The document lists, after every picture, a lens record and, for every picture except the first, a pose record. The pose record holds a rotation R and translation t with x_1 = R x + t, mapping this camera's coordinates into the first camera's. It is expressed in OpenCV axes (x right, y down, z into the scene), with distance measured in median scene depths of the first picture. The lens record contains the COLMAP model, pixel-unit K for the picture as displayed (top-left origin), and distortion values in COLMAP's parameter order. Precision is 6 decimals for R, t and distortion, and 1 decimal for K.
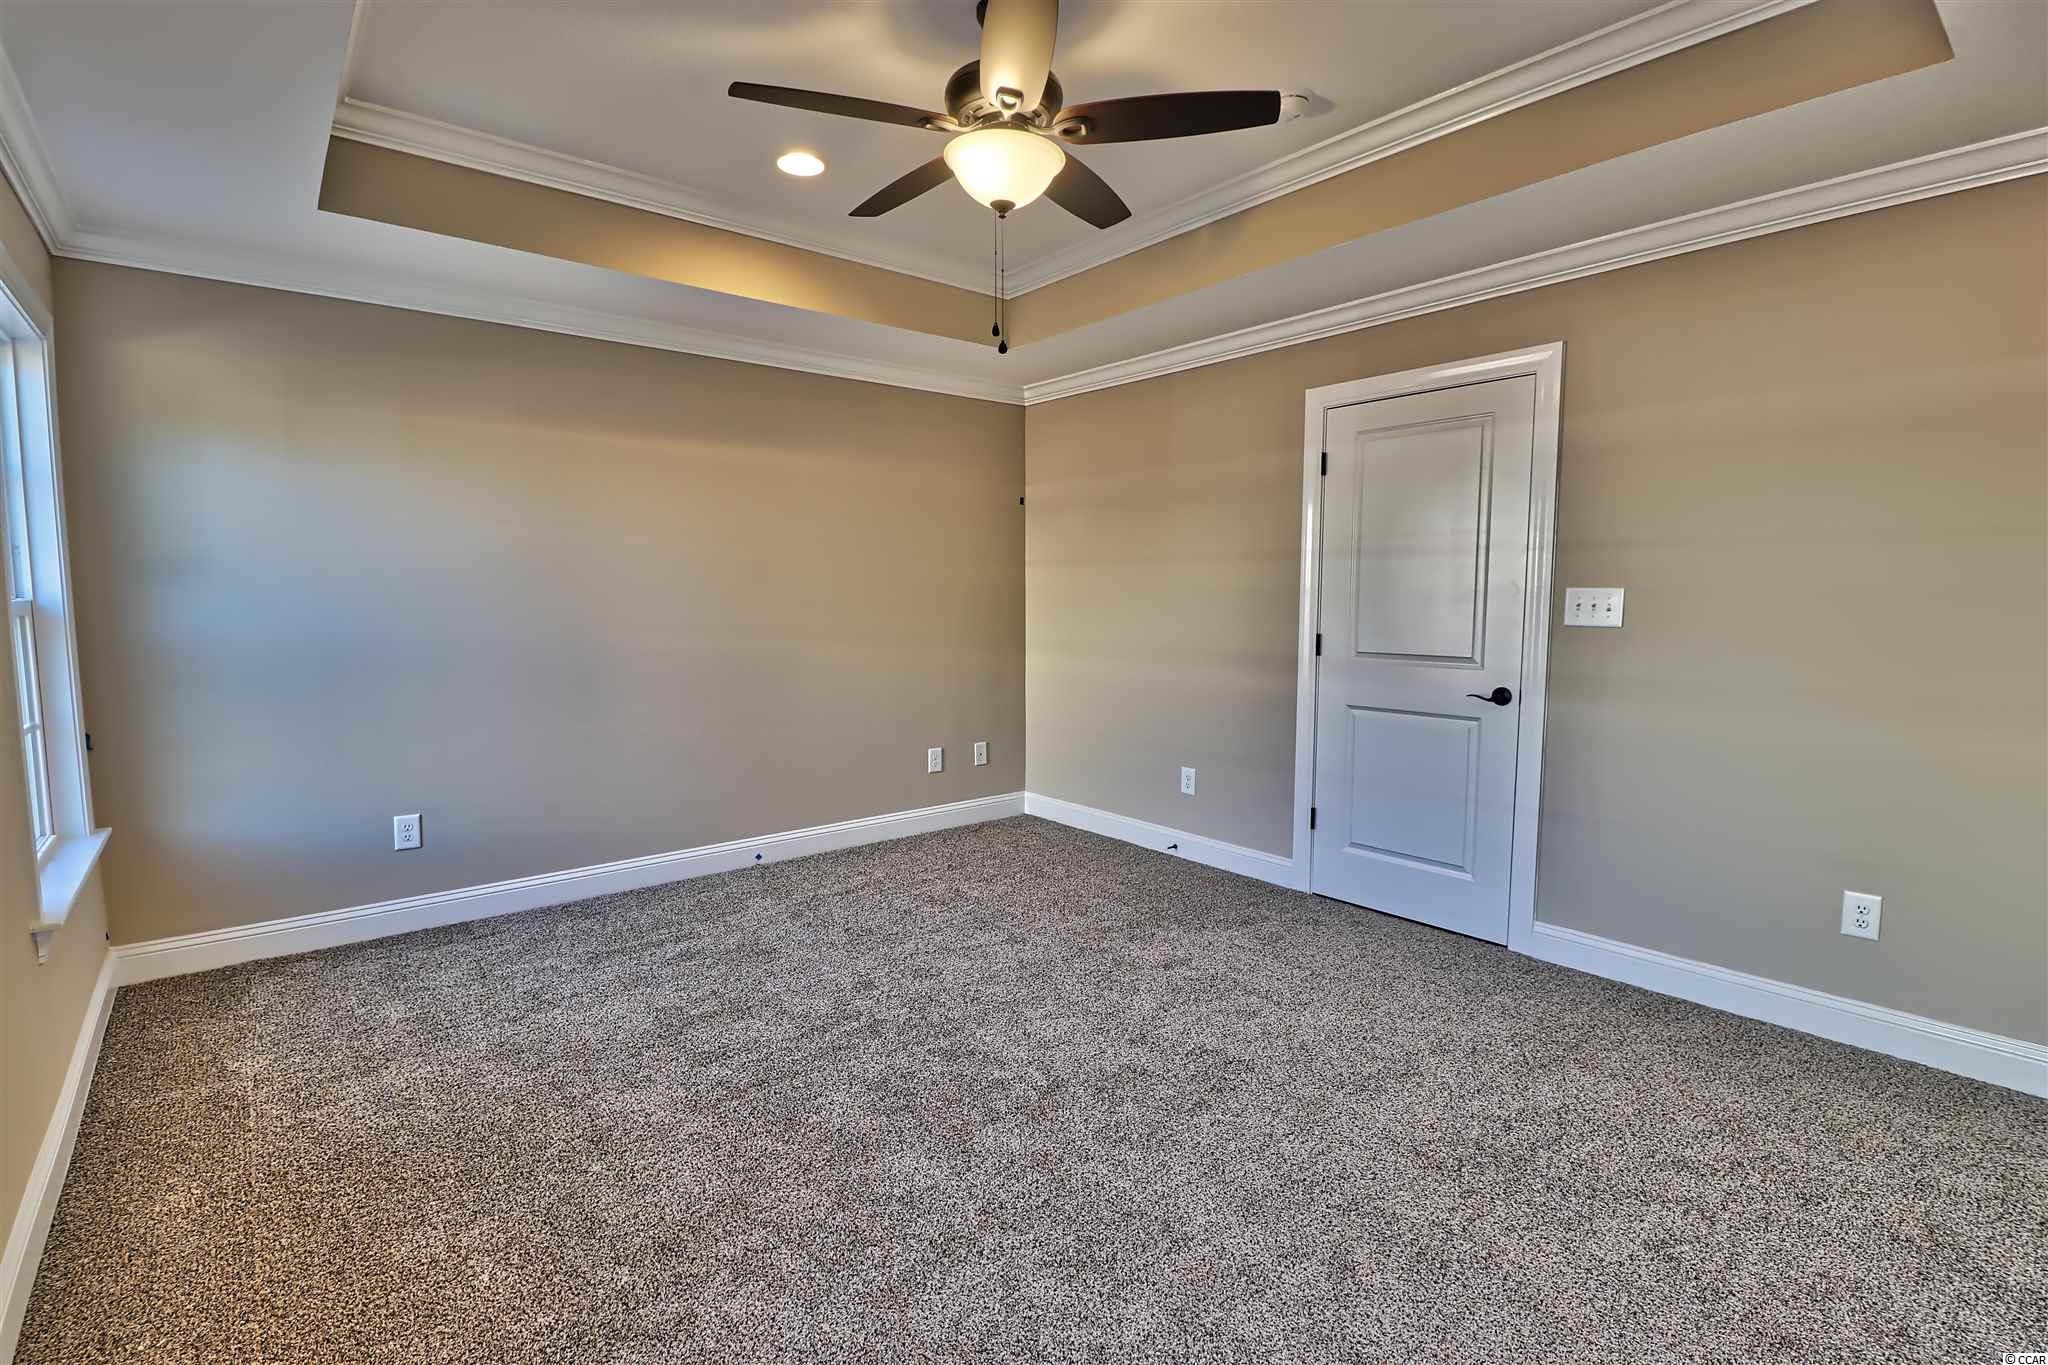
lens RADIAL K [[948.9, 0, 987.4], [0, 948.9, 684.9], [0, 0, 1]] dist [-0.003456, -0.003548]
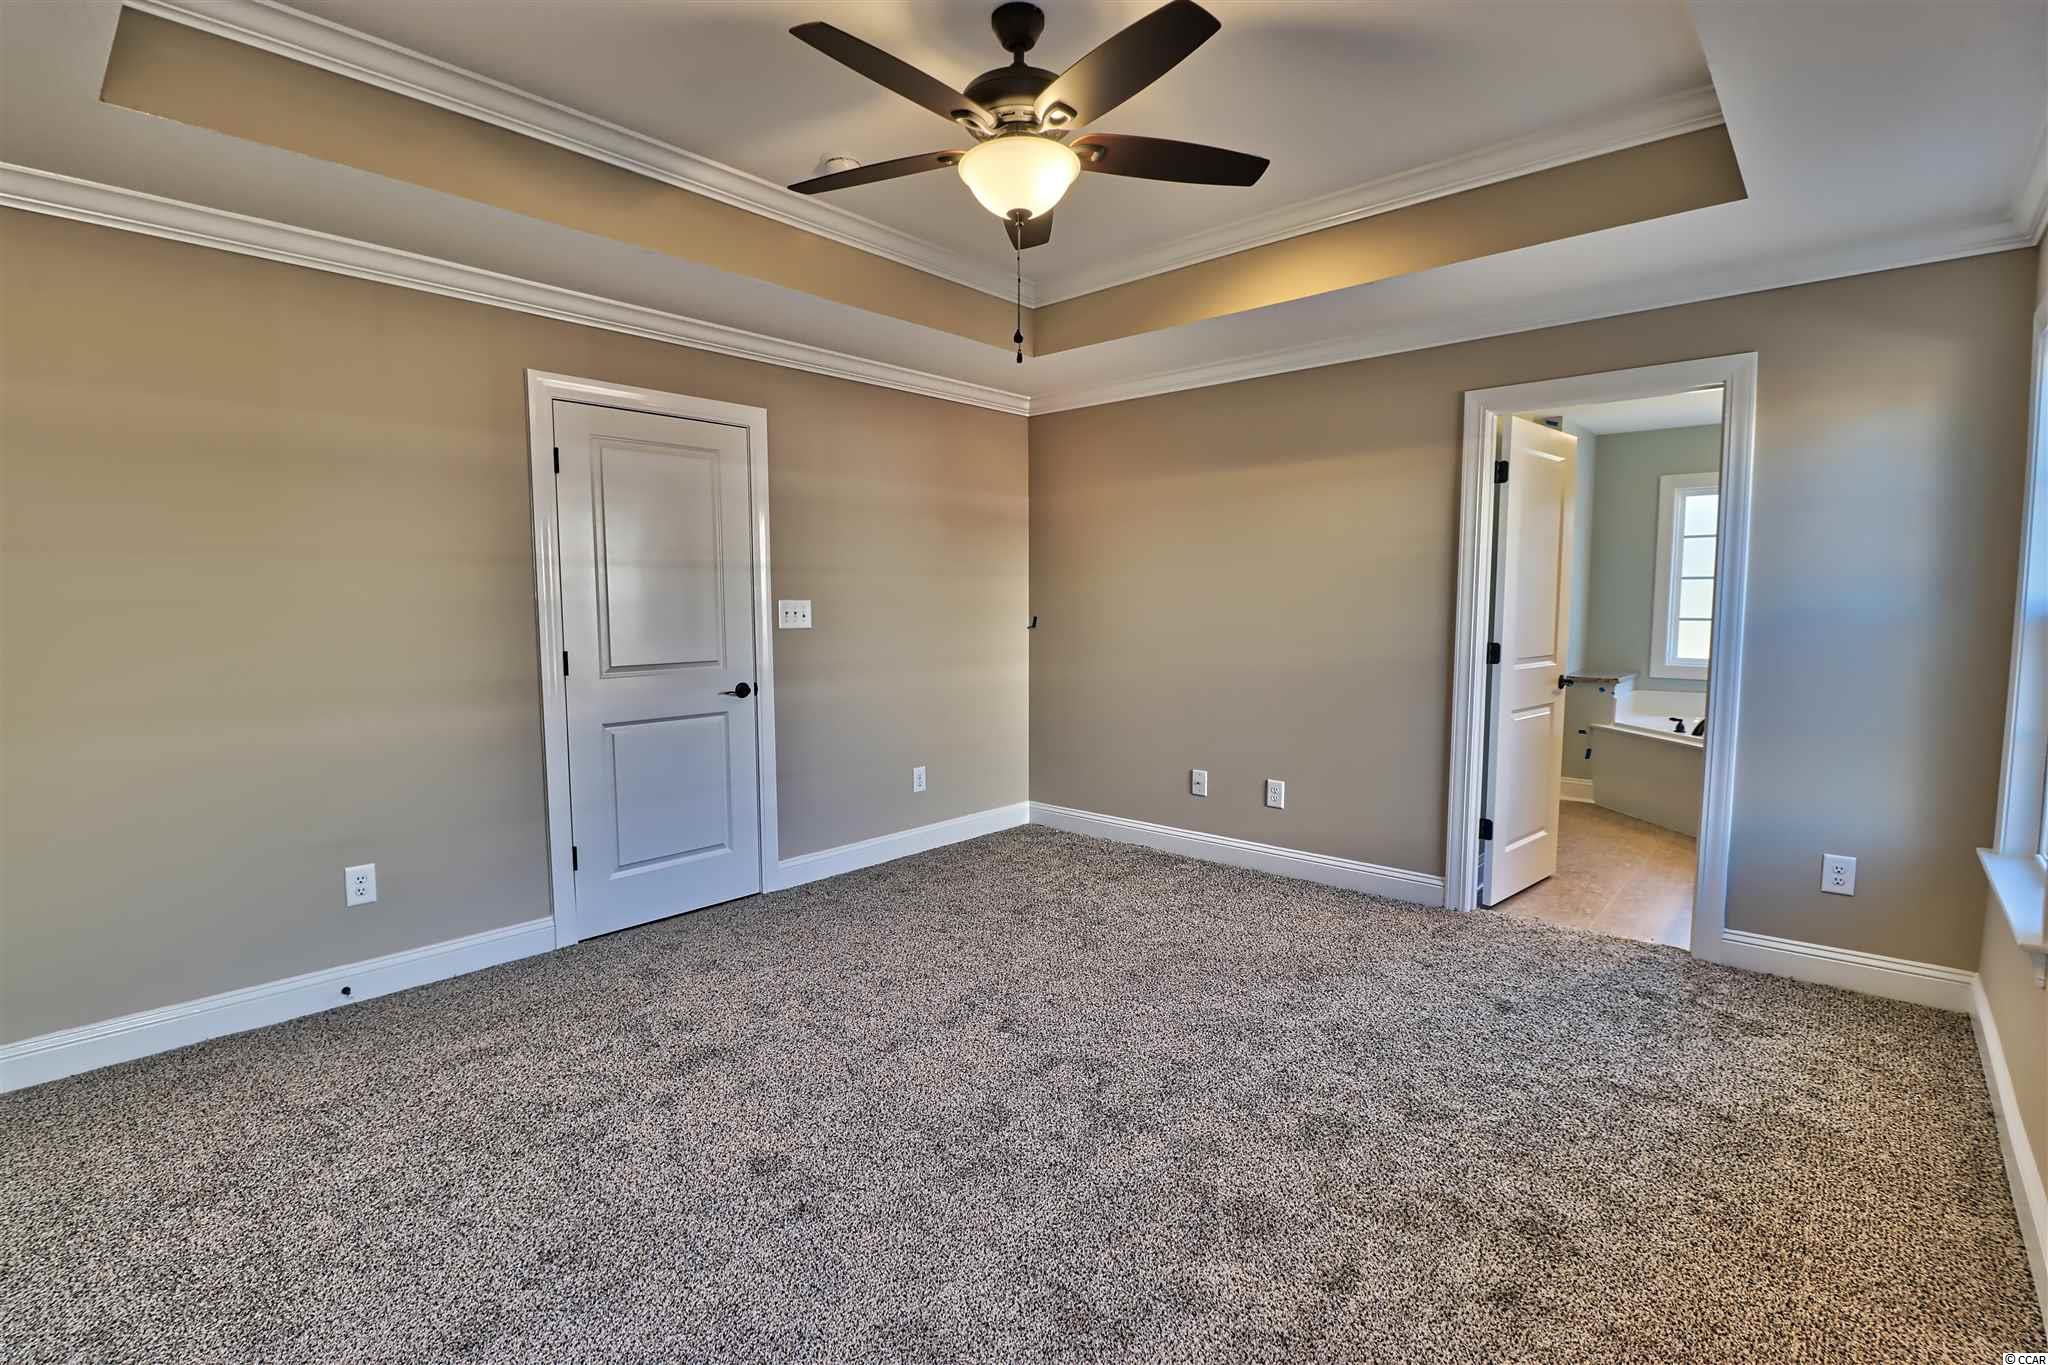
lens RADIAL K [[948.9, 0, 1012.0], [0, 948.9, 687.0], [0, 0, 1]] dist [-0.003456, -0.003548]
pose [[-0.160742, -0.091076, 0.982785, -0.685481], [0.098689, 0.989260, 0.107817, -0.086946], [-0.982050, 0.114321, -0.150027, 0.834138]]
